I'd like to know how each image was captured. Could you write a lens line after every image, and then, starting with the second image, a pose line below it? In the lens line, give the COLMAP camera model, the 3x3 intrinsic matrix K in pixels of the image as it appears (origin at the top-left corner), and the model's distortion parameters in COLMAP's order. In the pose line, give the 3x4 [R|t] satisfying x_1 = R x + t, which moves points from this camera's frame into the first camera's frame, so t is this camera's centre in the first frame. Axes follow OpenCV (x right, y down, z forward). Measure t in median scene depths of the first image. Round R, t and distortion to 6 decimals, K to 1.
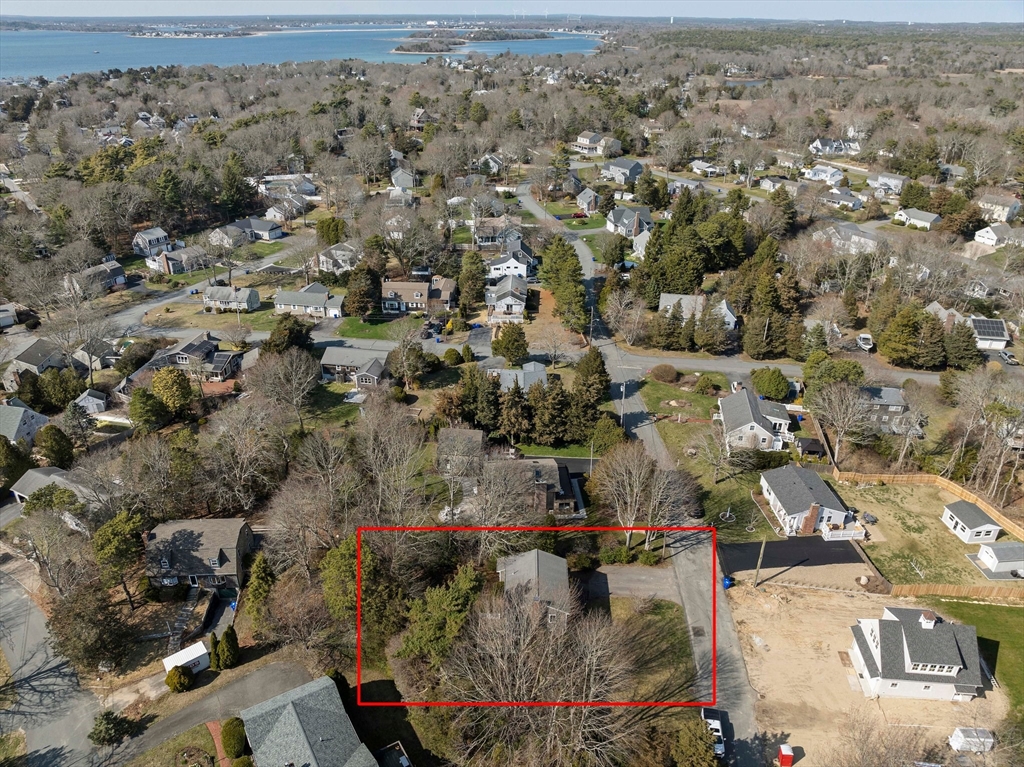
lens RADIAL K [[720.9, 0, 509.0], [0, 720.9, 383.1], [0, 0, 1]] dist [-0.049188, 0.018824]
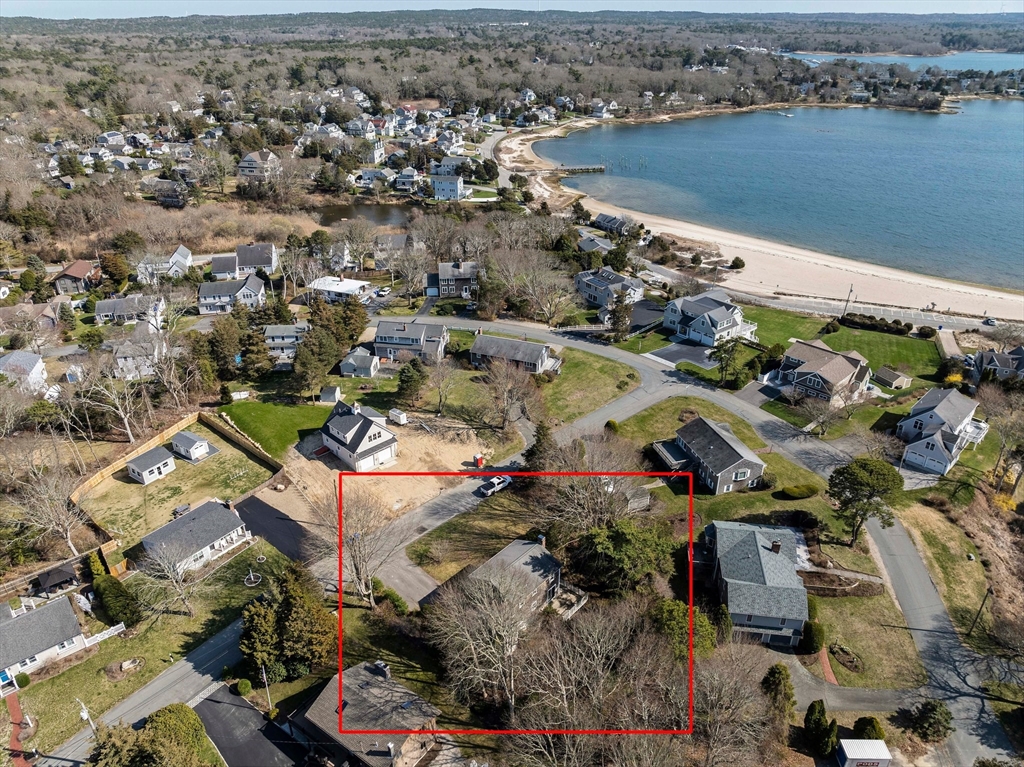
lens RADIAL K [[720.9, 0, 507.0], [0, 720.9, 380.7], [0, 0, 1]] dist [-0.049188, 0.018824]
pose [[-0.765482, -0.297920, 0.570334, -0.221042], [0.296528, 0.623303, 0.723578, -0.307810], [-0.571059, 0.723006, -0.388786, 0.585025]]
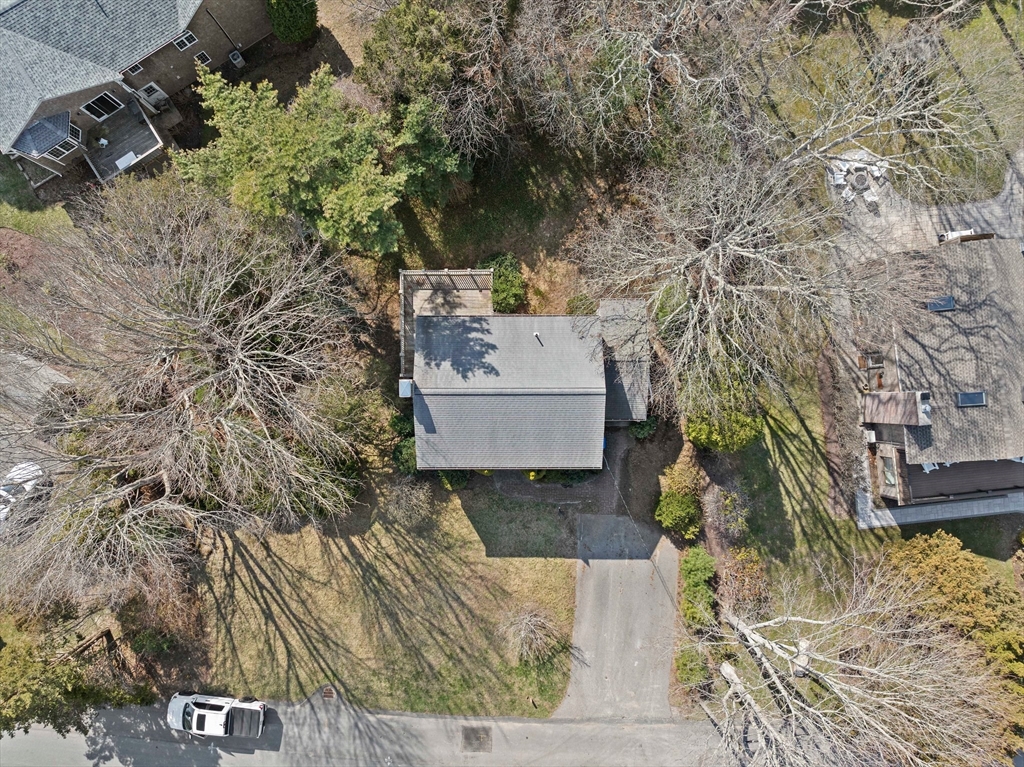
lens RADIAL K [[720.9, 0, 509.3], [0, 720.9, 384.1], [0, 0, 1]] dist [-0.049188, 0.018824]
pose [[0.023199, 0.999300, -0.029344, 0.022678], [-0.462169, 0.036747, 0.886030, -0.041751], [0.886488, -0.006993, 0.462698, 0.390607]]
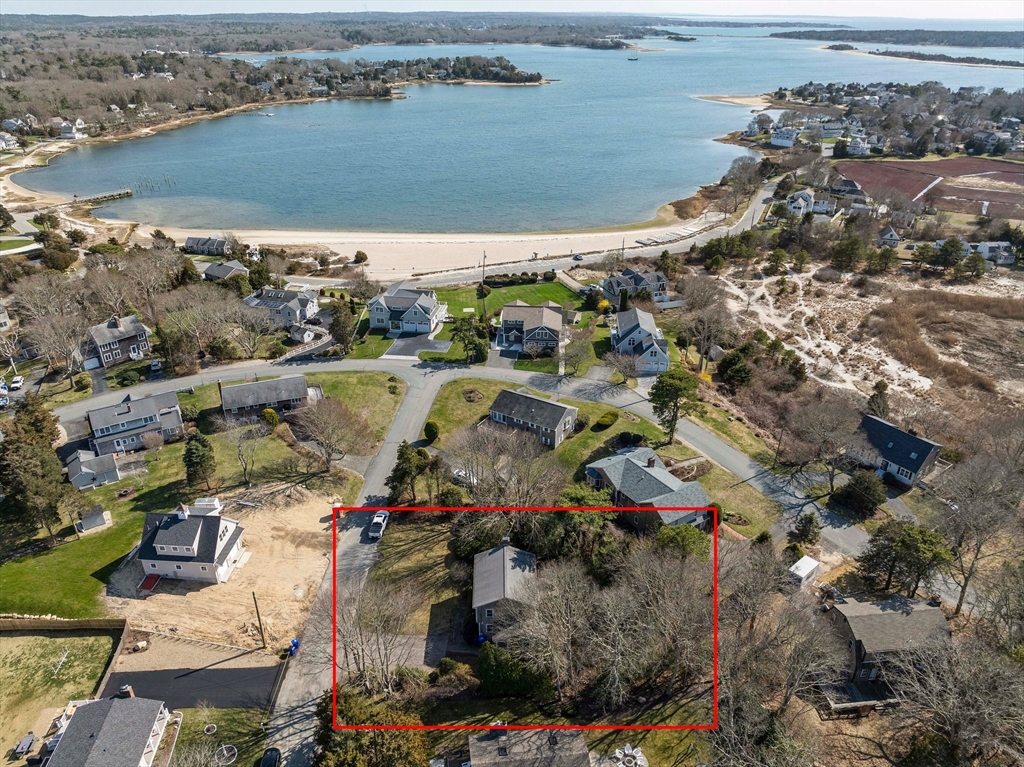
lens RADIAL K [[720.9, 0, 505.3], [0, 720.9, 384.5], [0, 0, 1]] dist [-0.049188, 0.018824]
pose [[-0.999475, 0.009160, -0.031063, 0.032755], [-0.020208, 0.573154, 0.819199, -0.342122], [0.025308, 0.819397, -0.572668, 0.655009]]
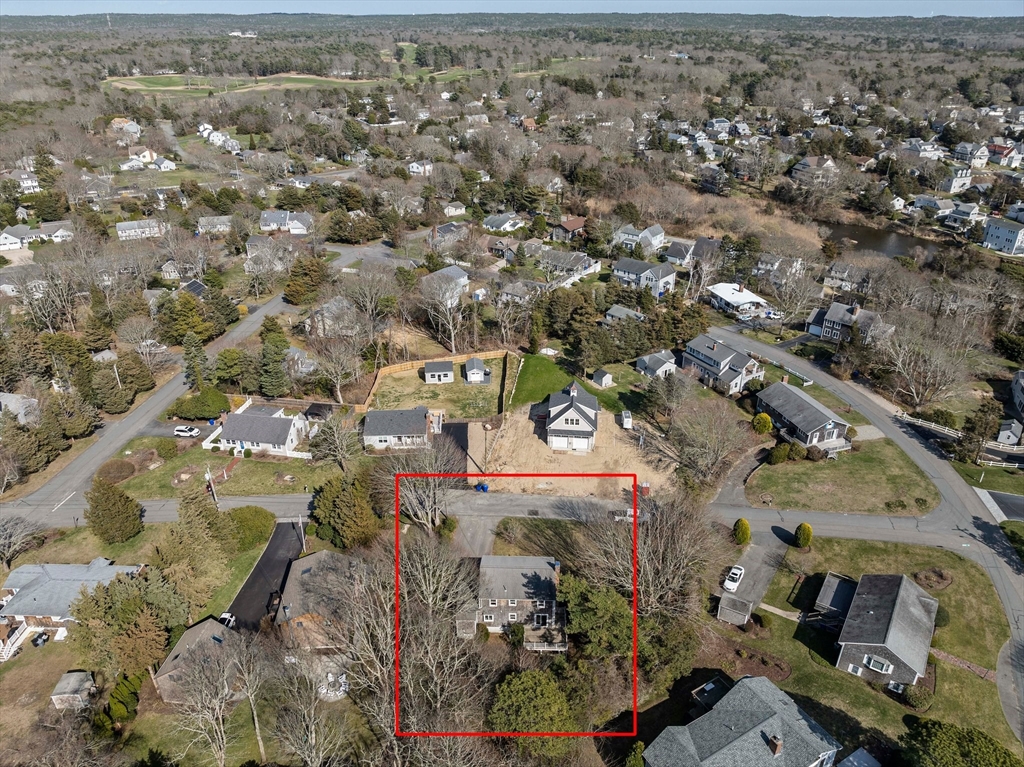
lens RADIAL K [[720.9, 0, 508.9], [0, 720.9, 381.2], [0, 0, 1]] dist [-0.049188, 0.018824]
pose [[0.013237, -0.463631, 0.885930, -0.358943], [0.463144, 0.788077, 0.405502, -0.175183], [-0.886184, 0.404945, 0.225160, 0.321899]]
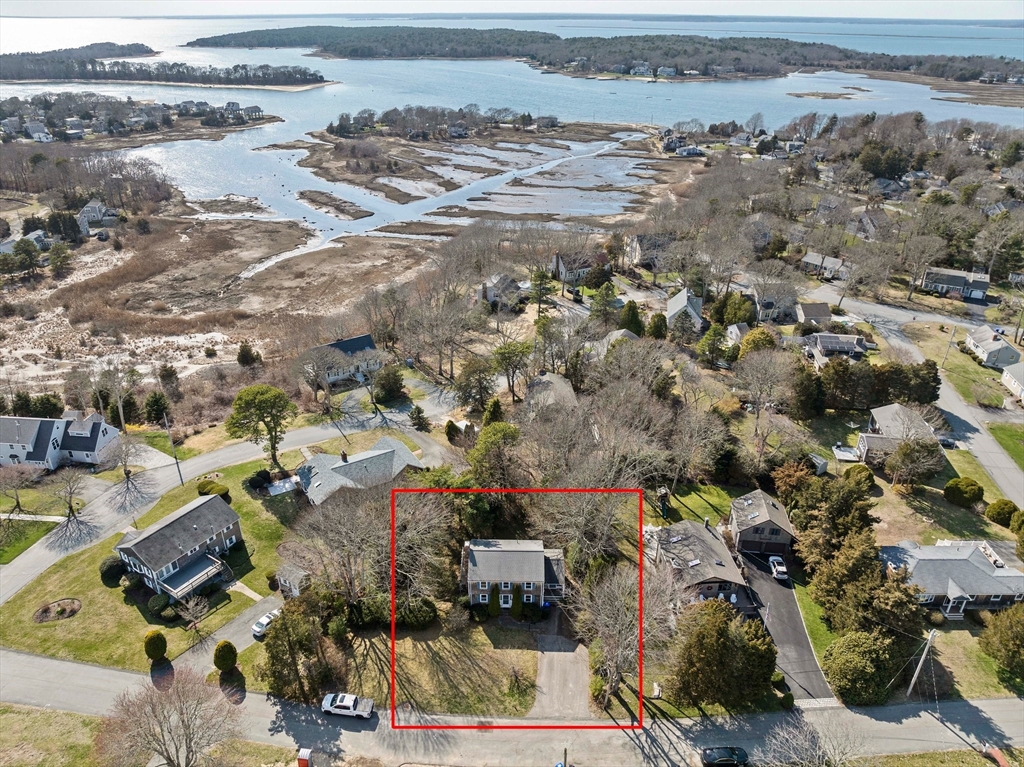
lens RADIAL K [[720.9, 0, 507.4], [0, 720.9, 384.9], [0, 0, 1]] dist [-0.049188, 0.018824]
pose [[0.007233, 0.457683, -0.889086, 0.407001], [-0.463286, 0.789465, 0.402631, -0.161497], [0.886179, 0.408989, 0.217748, 0.325715]]
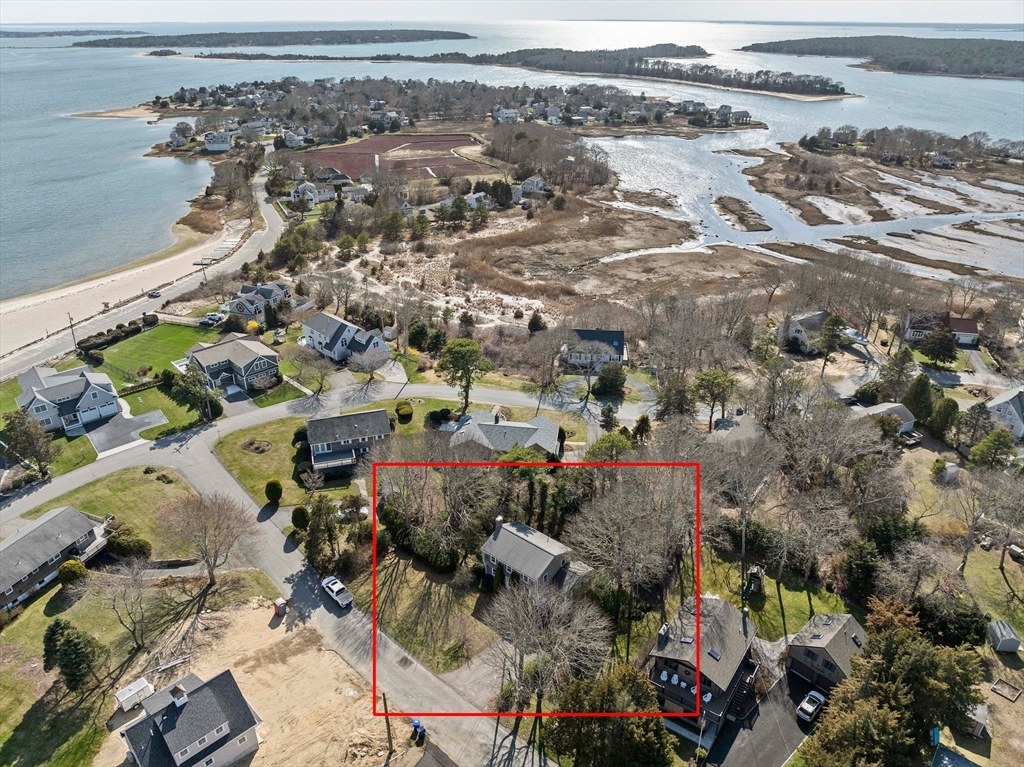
lens RADIAL K [[720.9, 0, 508.7], [0, 720.9, 384.6], [0, 0, 1]] dist [-0.049188, 0.018824]
pose [[-0.635944, 0.347616, -0.689013, 0.343372], [-0.359252, 0.656827, 0.662960, -0.281617], [0.683018, 0.669134, -0.292823, 0.547143]]
